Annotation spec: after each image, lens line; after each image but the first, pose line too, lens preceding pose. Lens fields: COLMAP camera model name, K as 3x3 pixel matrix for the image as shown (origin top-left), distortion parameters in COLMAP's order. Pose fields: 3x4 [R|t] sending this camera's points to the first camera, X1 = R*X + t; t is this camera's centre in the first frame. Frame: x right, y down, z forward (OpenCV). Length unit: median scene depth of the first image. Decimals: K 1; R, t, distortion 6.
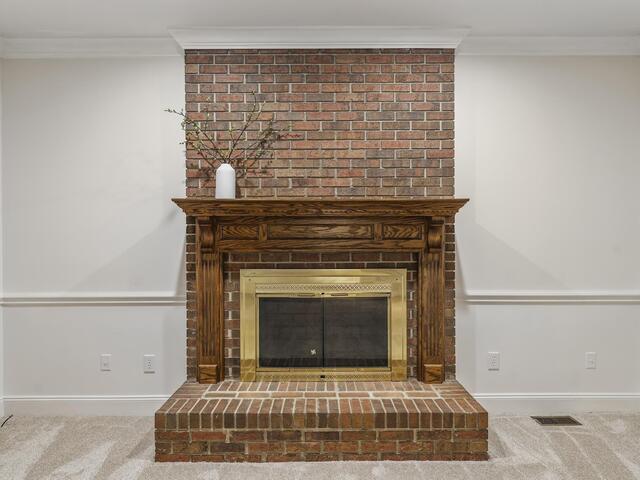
lens RADIAL K [[378.2, 0, 317.6], [0, 378.2, 238.6], [0, 0, 1]] dist [-0.001742, -0.000064]
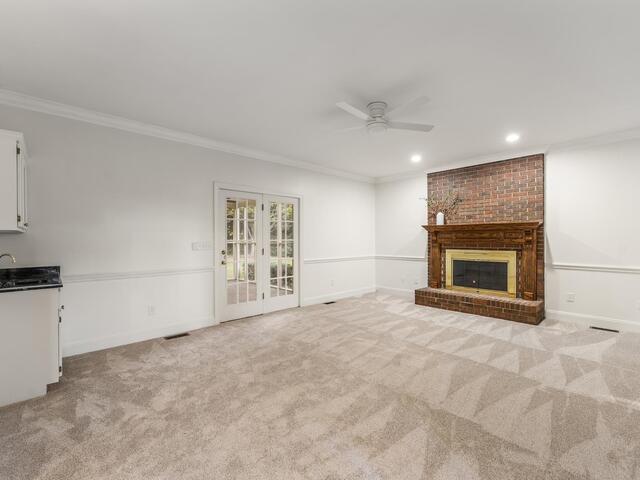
lens RADIAL K [[290.0, 0, 318.8], [0, 290.0, 239.8], [0, 0, 1]] dist [0.001356, 0.000480]
pose [[0.678735, 0.003091, -0.734377, 0.726477], [0.000742, 0.999988, 0.004894, -0.000670], [0.734383, -0.003867, 0.678724, -1.136959]]
